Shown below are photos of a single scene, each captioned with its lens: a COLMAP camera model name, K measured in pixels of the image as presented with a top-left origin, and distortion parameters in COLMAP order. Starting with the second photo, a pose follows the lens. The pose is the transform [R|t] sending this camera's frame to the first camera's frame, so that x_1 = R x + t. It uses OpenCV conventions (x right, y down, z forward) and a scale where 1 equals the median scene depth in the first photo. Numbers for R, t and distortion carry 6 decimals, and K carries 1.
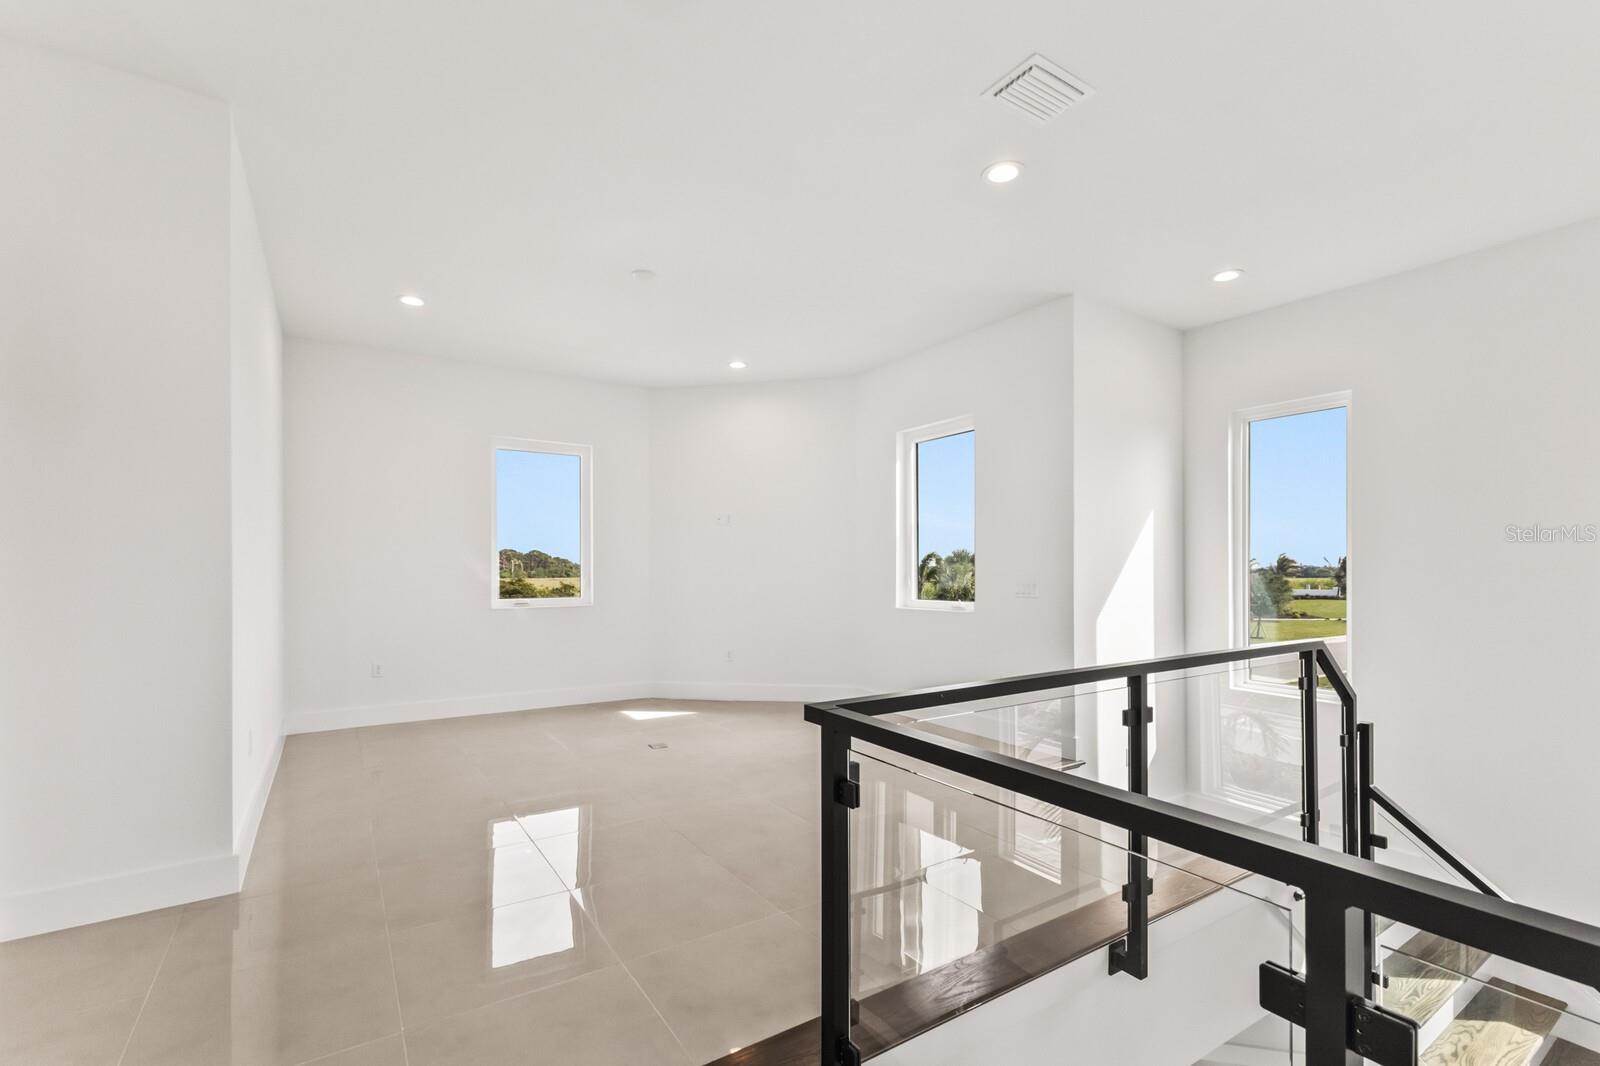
lens RADIAL K [[700.9, 0, 800.4], [0, 700.9, 571.8], [0, 0, 1]] dist [0.007268, -0.000552]
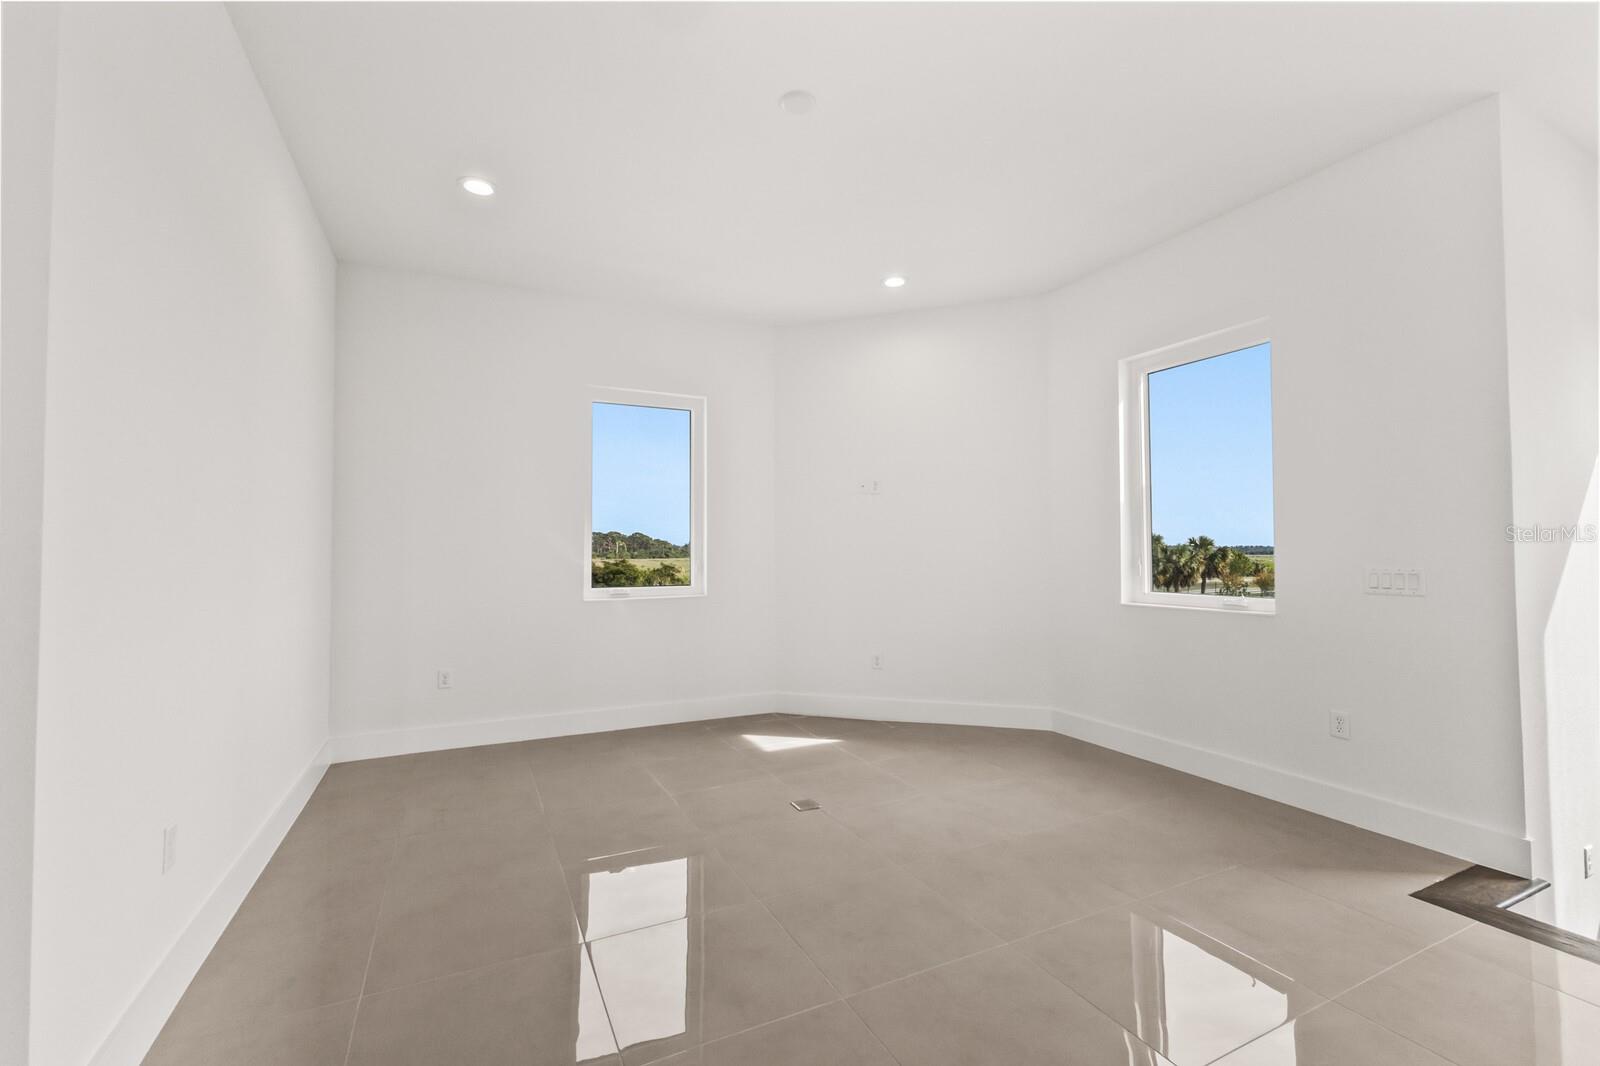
lens RADIAL K [[689.9, 0, 805.9], [0, 689.9, 532.8], [0, 0, 1]] dist [0.005008, -0.000379]
pose [[0.992534, -0.005559, -0.121838, -0.095217], [0.002072, 0.999585, -0.028732, -0.001620], [0.121947, 0.028265, 0.992134, 0.254128]]
